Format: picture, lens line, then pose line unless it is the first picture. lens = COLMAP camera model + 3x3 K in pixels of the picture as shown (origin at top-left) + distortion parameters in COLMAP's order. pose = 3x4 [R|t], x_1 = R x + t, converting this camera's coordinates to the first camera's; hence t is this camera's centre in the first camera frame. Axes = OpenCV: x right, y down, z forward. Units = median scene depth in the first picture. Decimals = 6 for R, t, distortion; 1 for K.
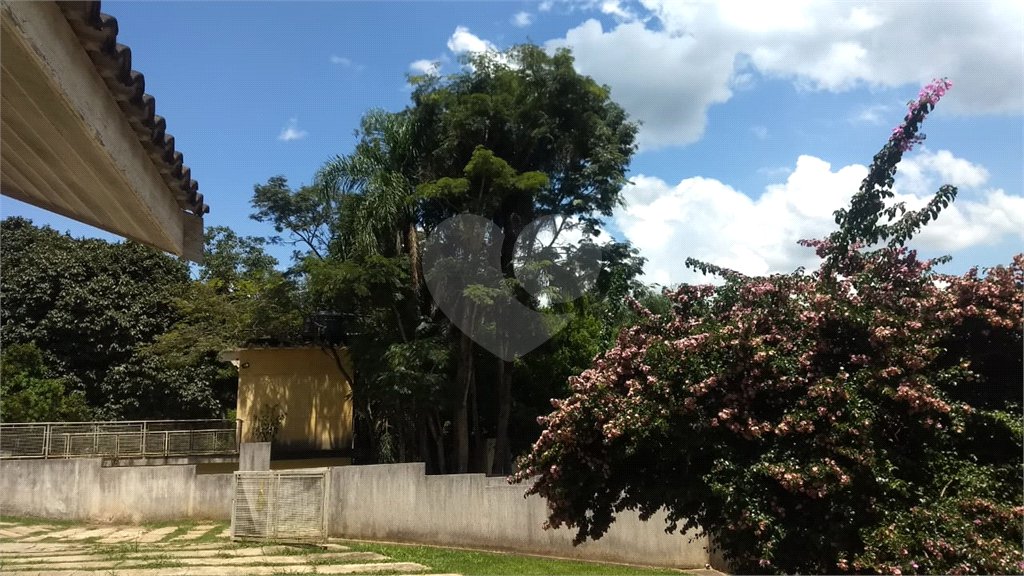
lens RADIAL K [[731.4, 0, 512.0], [0, 731.4, 288.0], [0, 0, 1]] dist [0.001859, -0.107823]
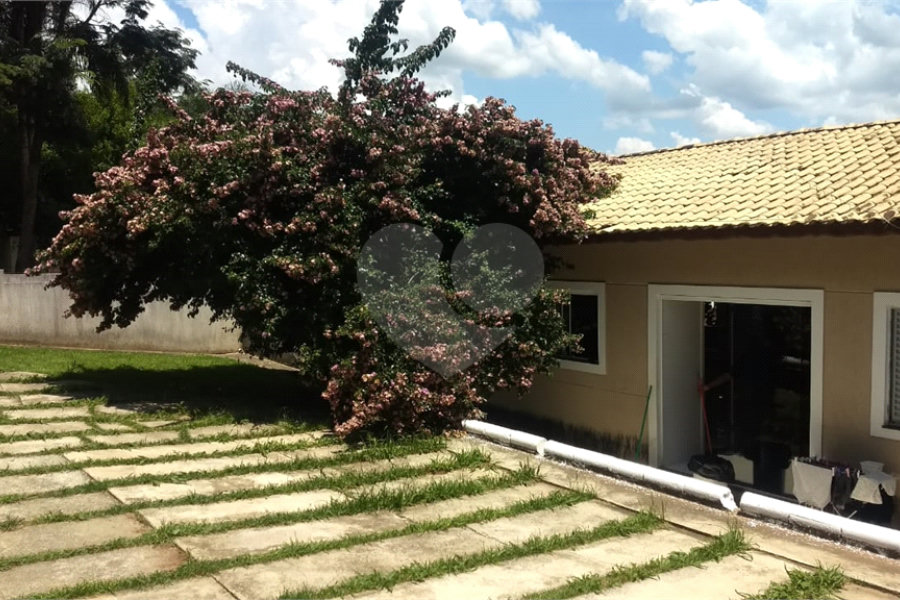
lens RADIAL K [[736.1, 0, 439.6], [0, 736.1, 293.2], [0, 0, 1]] dist [0.169188, -0.302136]
pose [[0.888009, -0.019750, 0.459401, 0.025319], [-0.103342, 0.964948, 0.241240, -0.019391], [-0.448063, -0.261698, 0.854841, -0.153523]]
